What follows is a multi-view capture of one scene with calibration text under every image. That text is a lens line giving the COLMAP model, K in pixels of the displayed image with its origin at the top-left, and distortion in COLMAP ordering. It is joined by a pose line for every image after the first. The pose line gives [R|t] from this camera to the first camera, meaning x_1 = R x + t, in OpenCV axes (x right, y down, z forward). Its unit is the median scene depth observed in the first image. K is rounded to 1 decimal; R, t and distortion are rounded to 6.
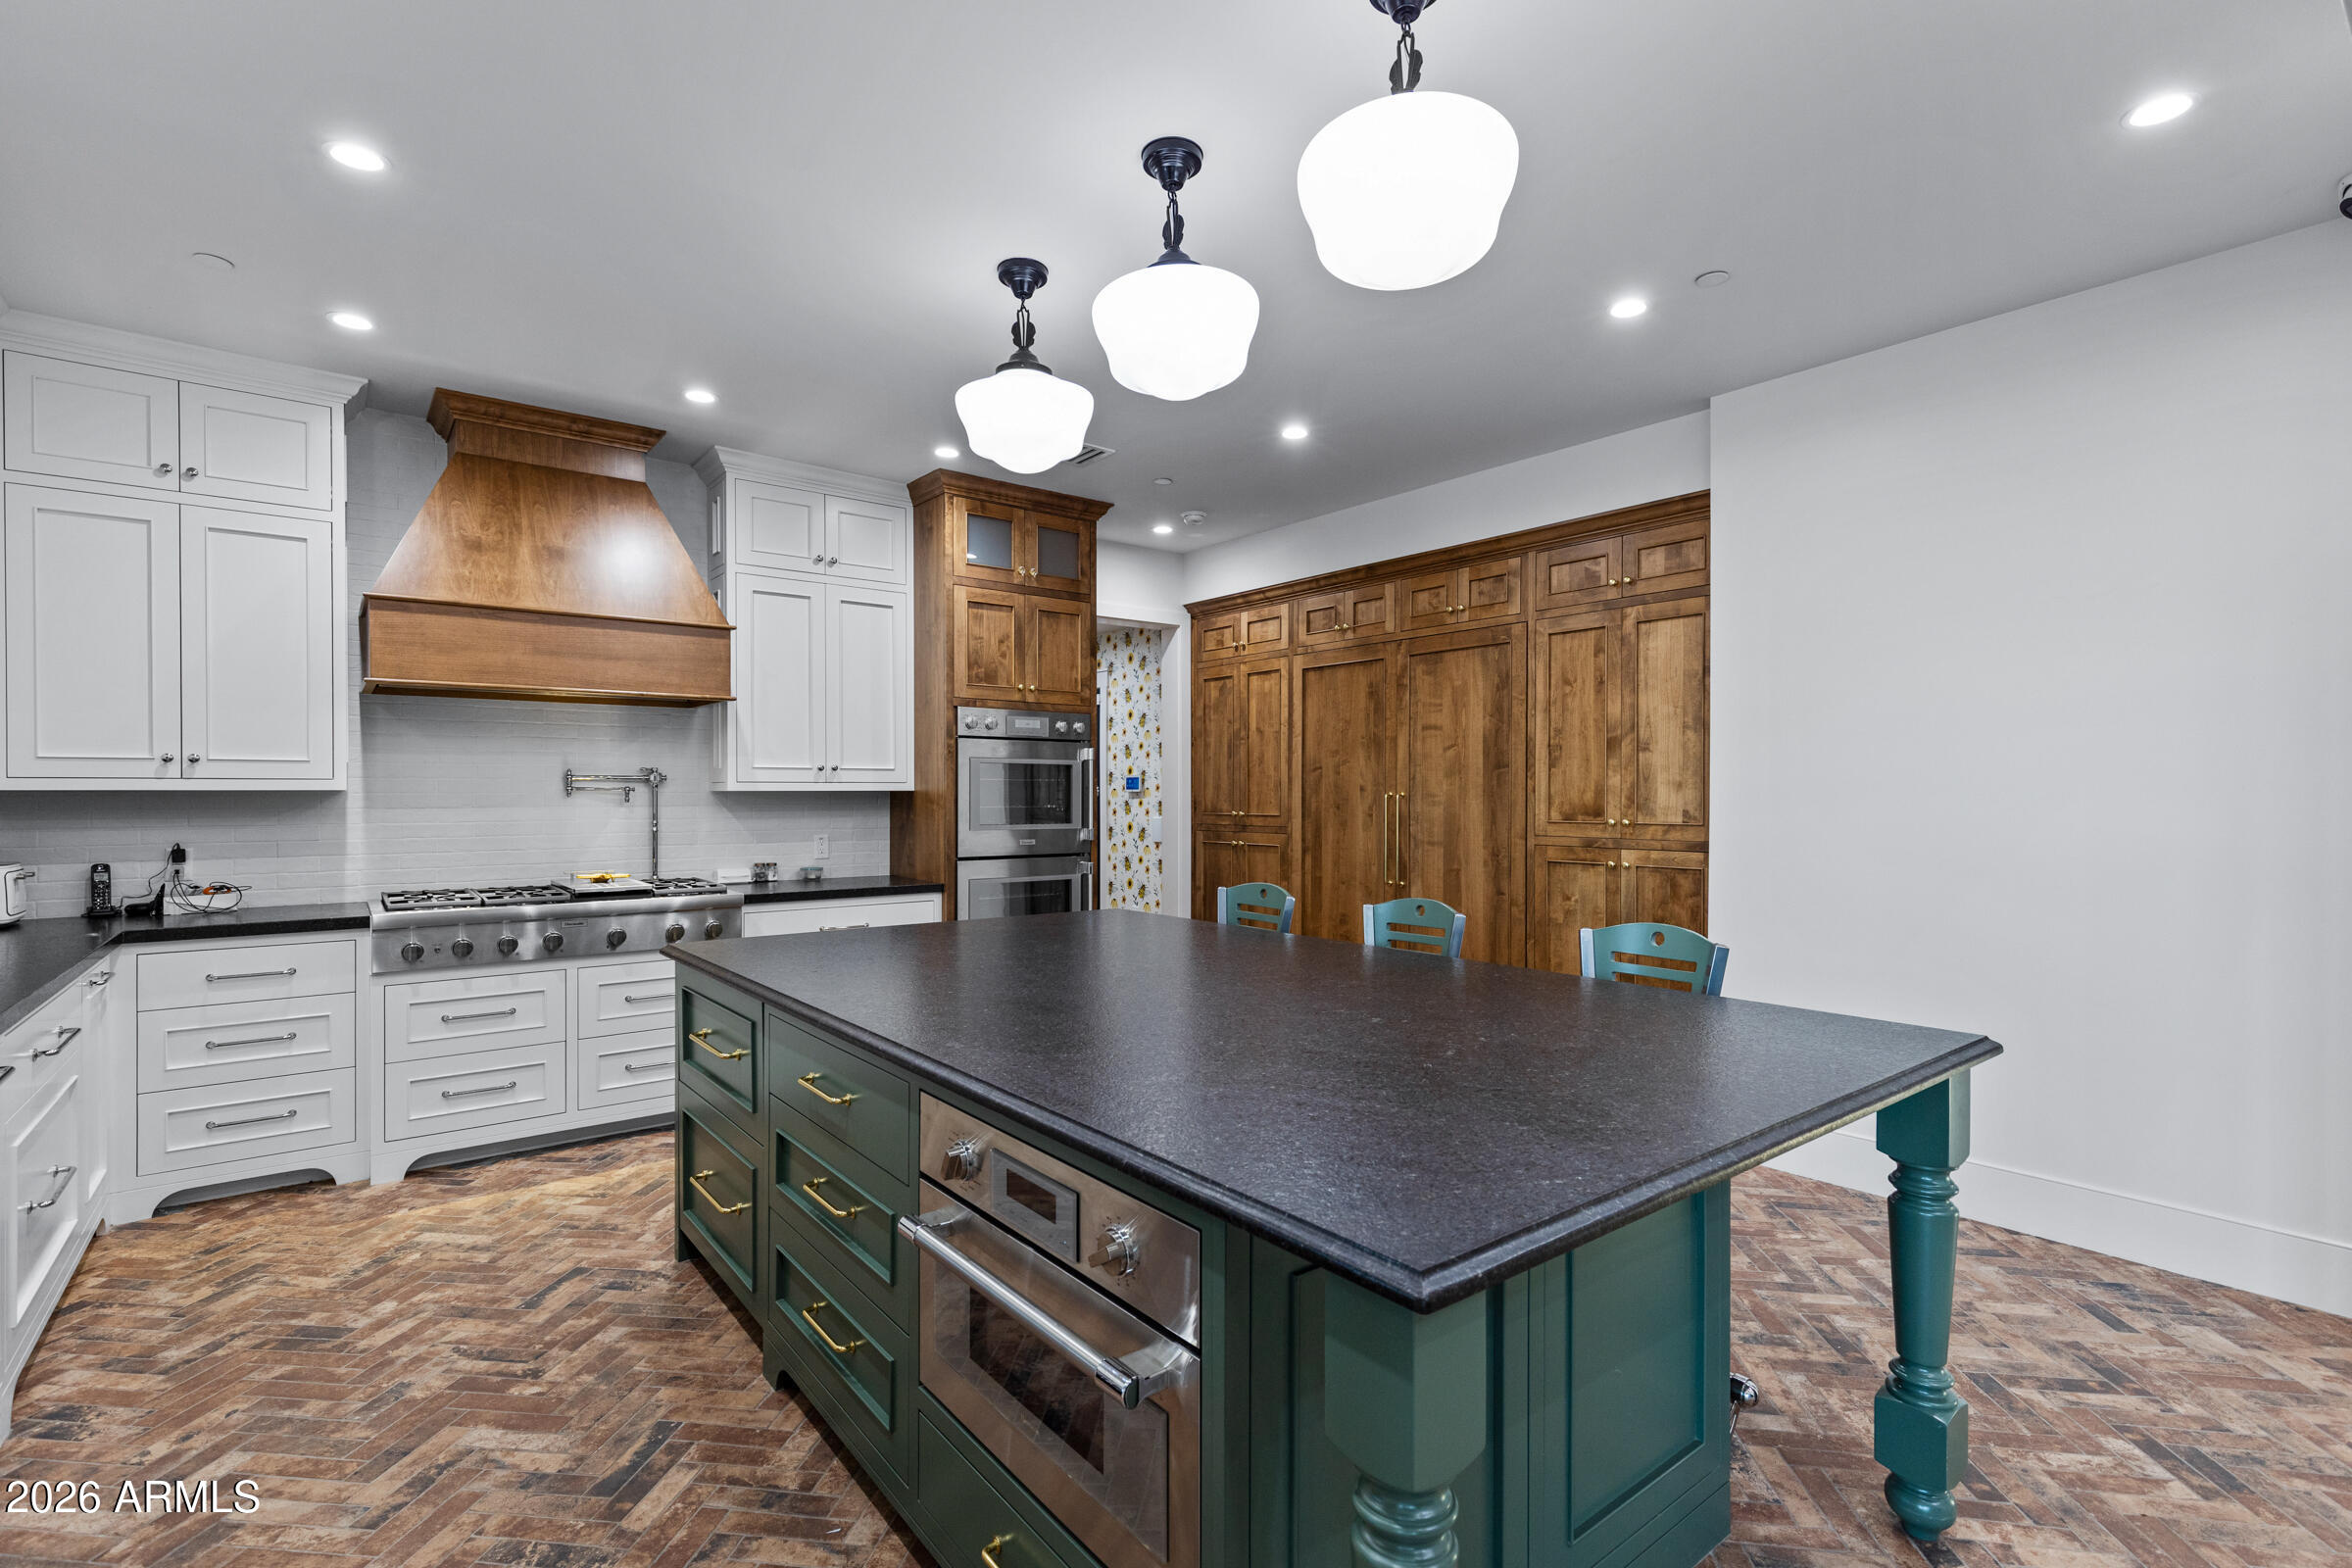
lens RADIAL K [[1063.4, 0, 1165.1], [0, 1063.4, 801.1], [0, 0, 1]] dist [0.009965, -0.001002]
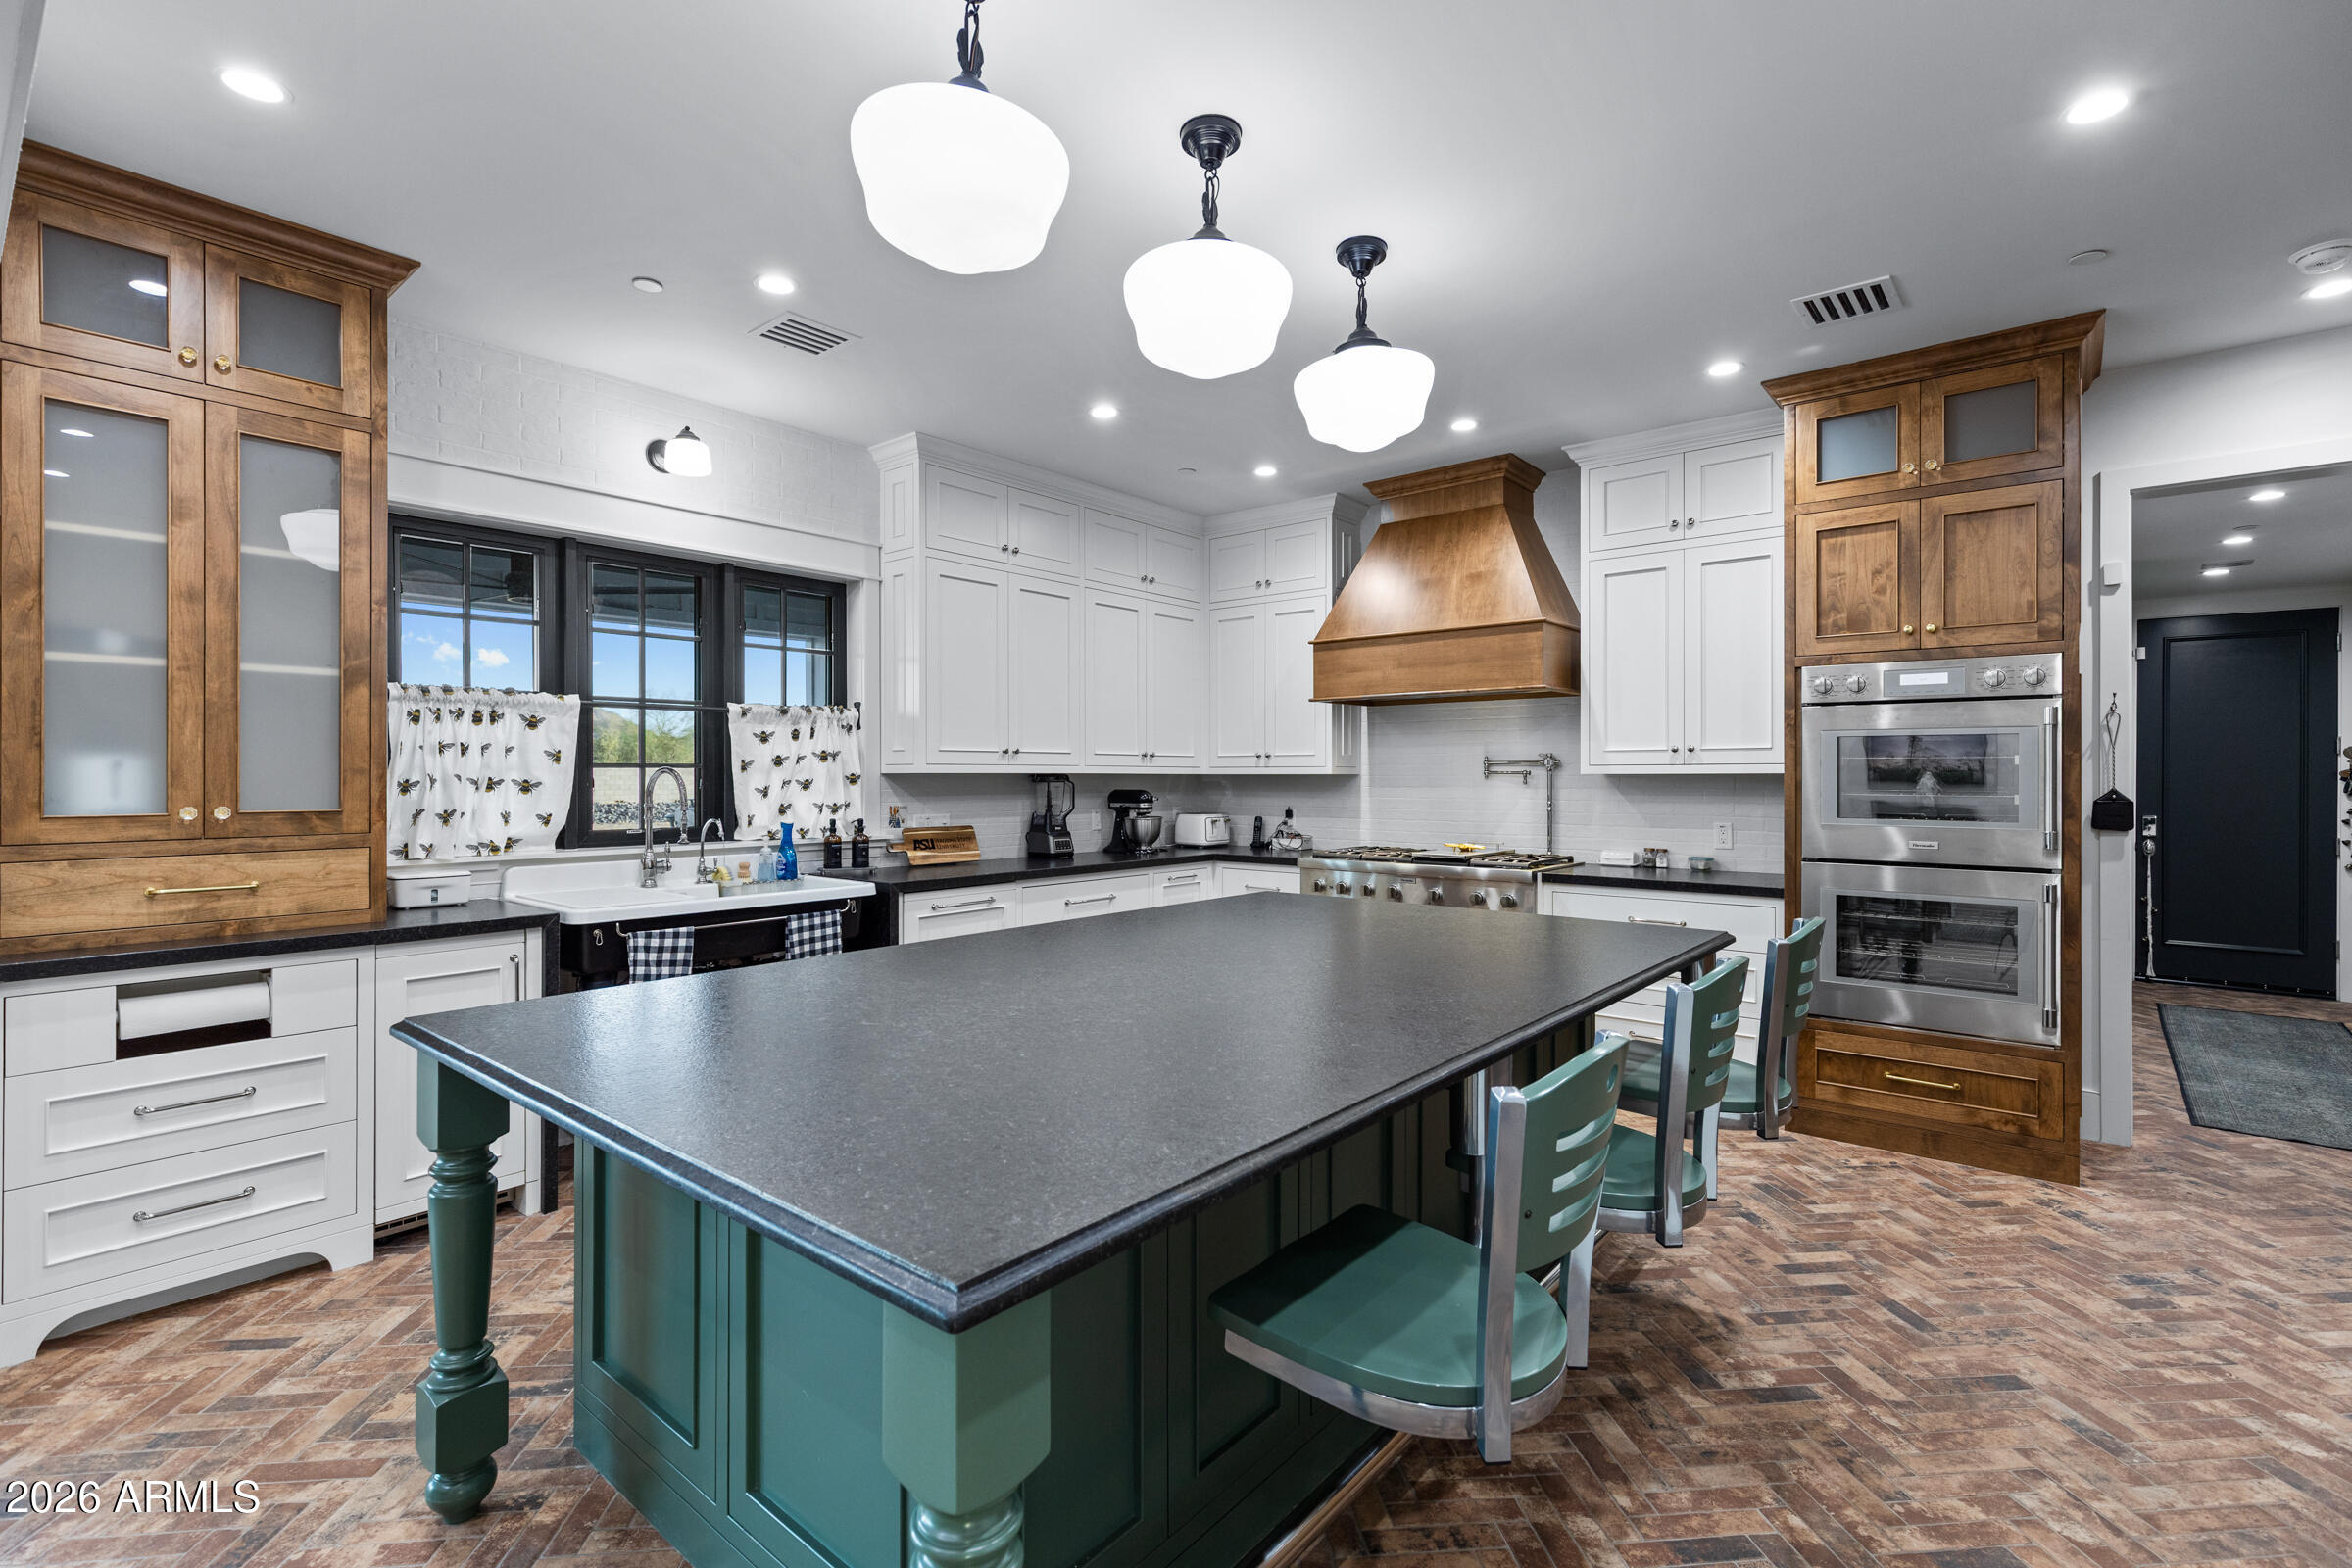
lens RADIAL K [[1063.4, 0, 1188.9], [0, 1063.4, 766.1], [0, 0, 1]] dist [0.009965, -0.001002]
pose [[0.215723, -0.008699, -0.976416, 0.582394], [-0.008830, 0.999902, -0.010859, -0.002990], [0.976415, 0.010964, 0.215625, 0.458635]]
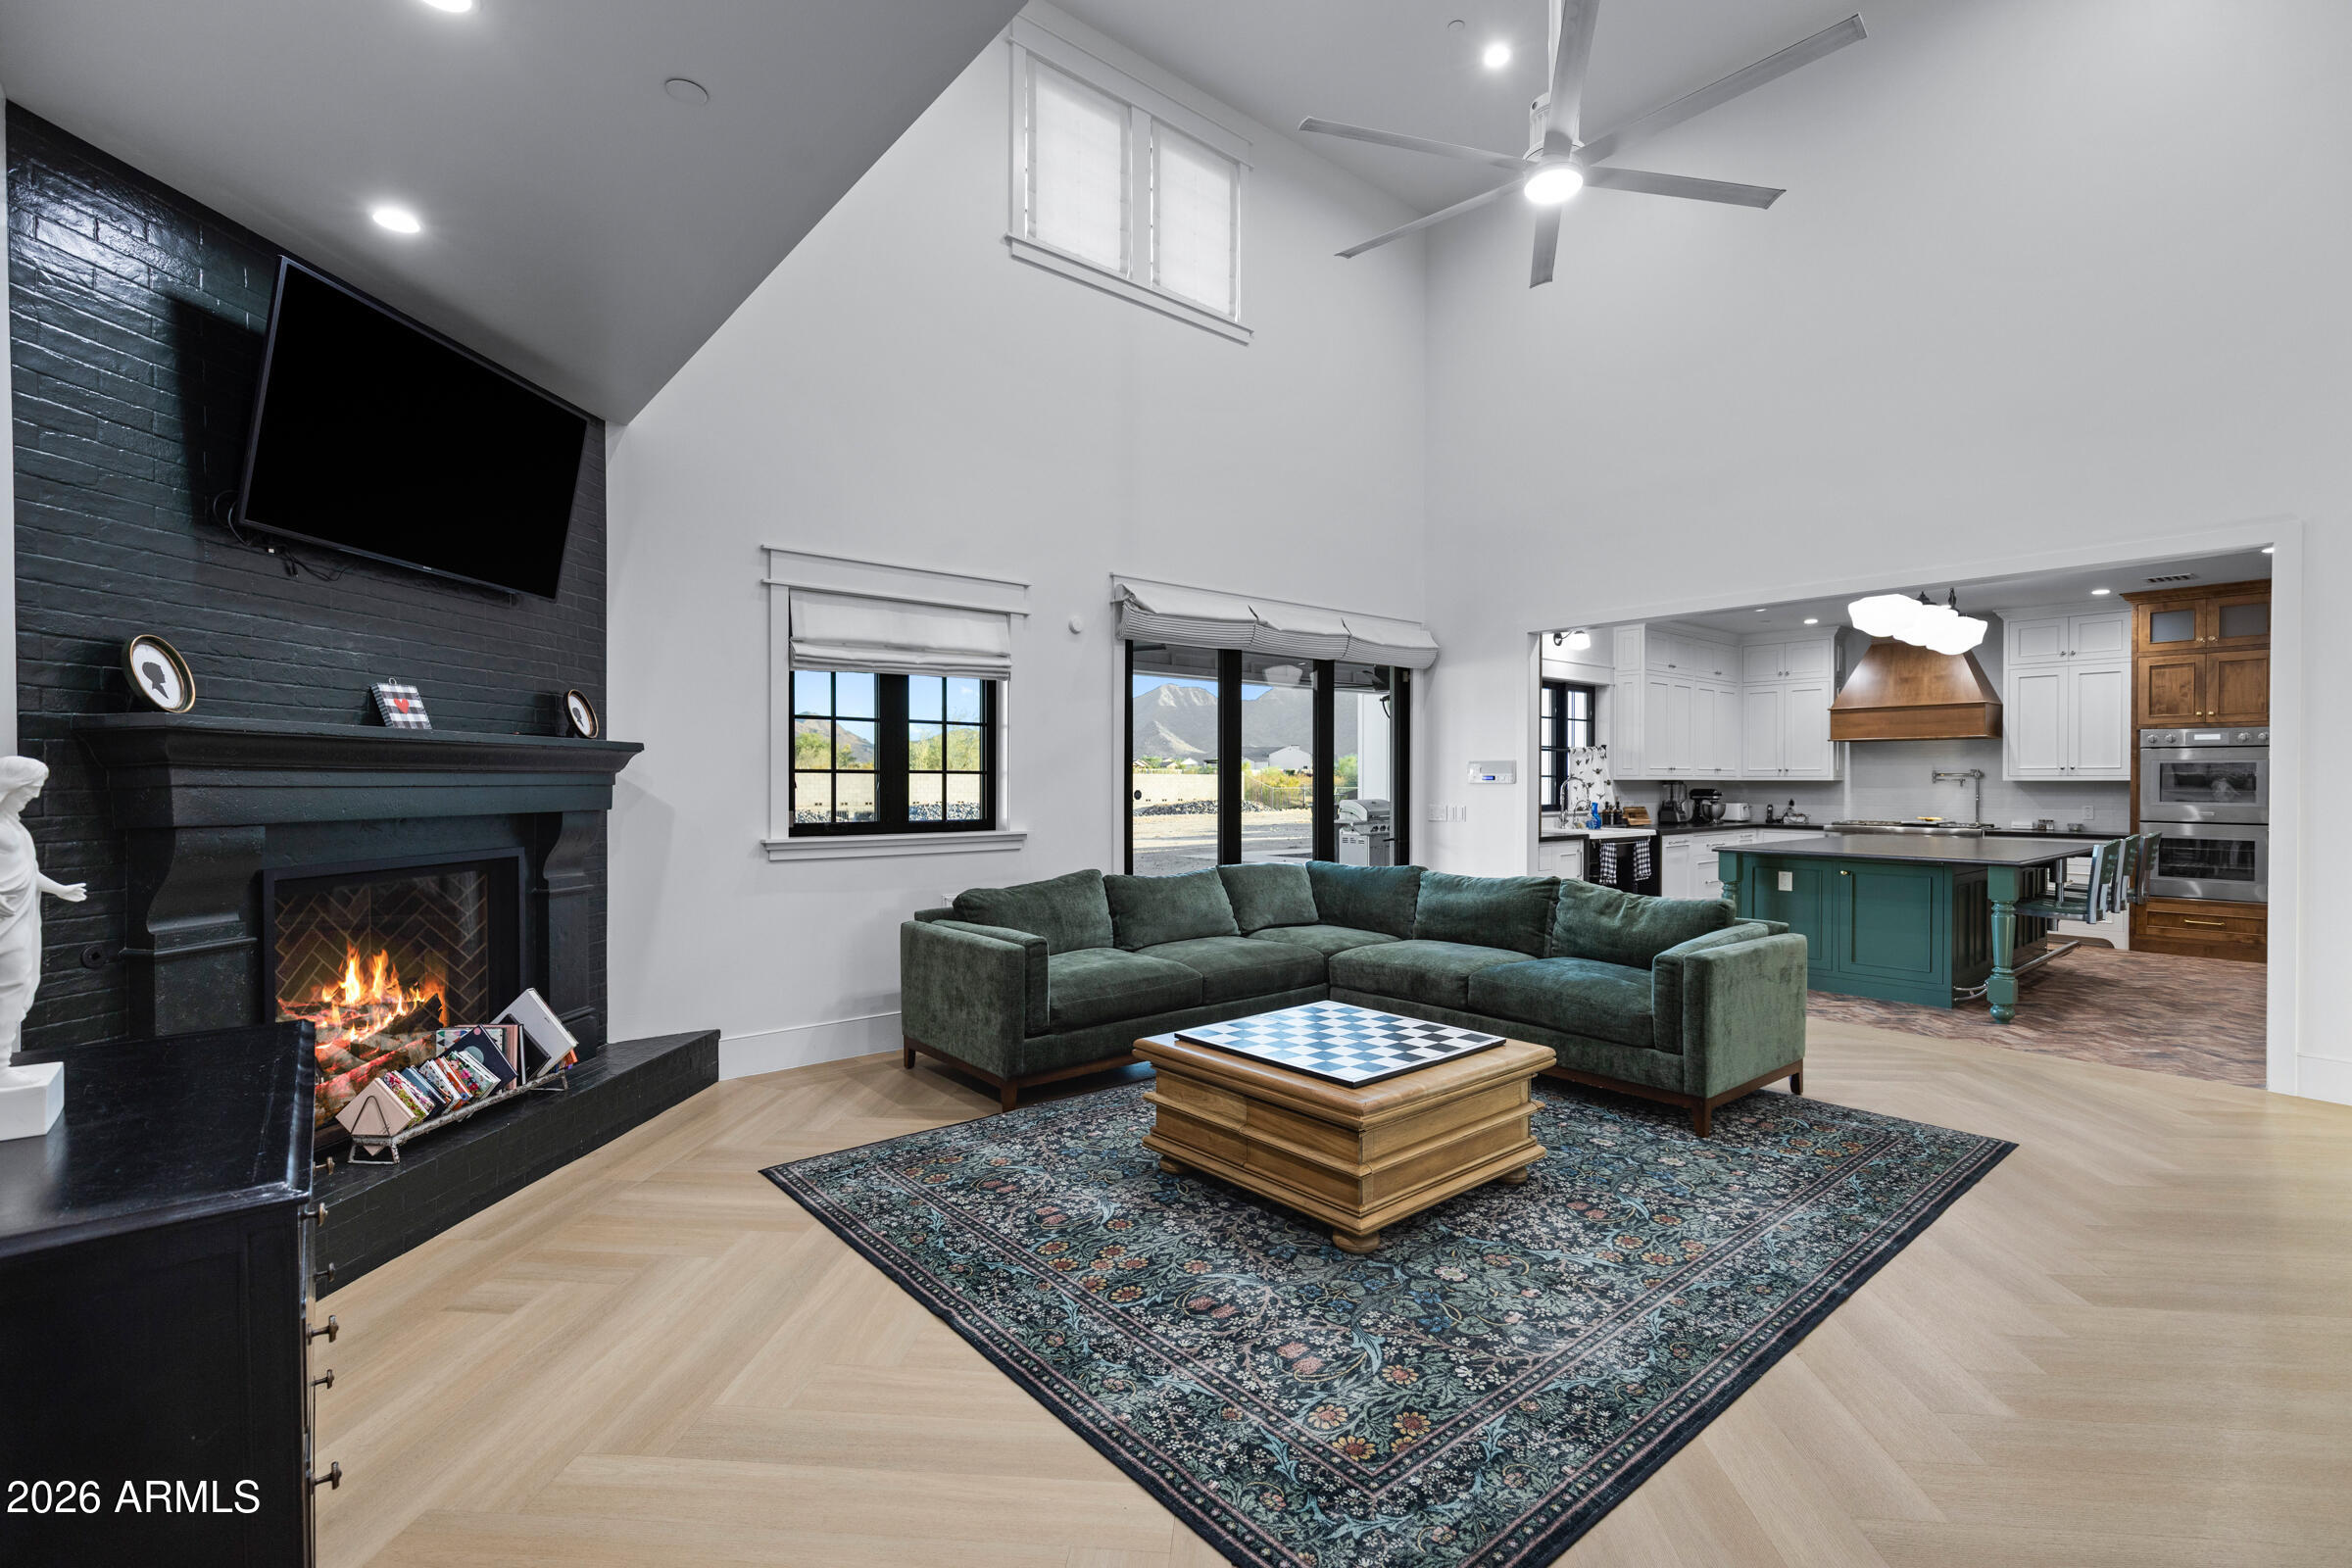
lens RADIAL K [[1063.4, 0, 1188.7], [0, 1063.4, 779.9], [0, 0, 1]] dist [0.009965, -0.001002]
pose [[0.047579, -0.001697, -0.998866, 1.692495], [-0.011736, 0.999929, -0.002258, 0.012386], [0.998799, 0.011831, 0.047556, -0.680643]]
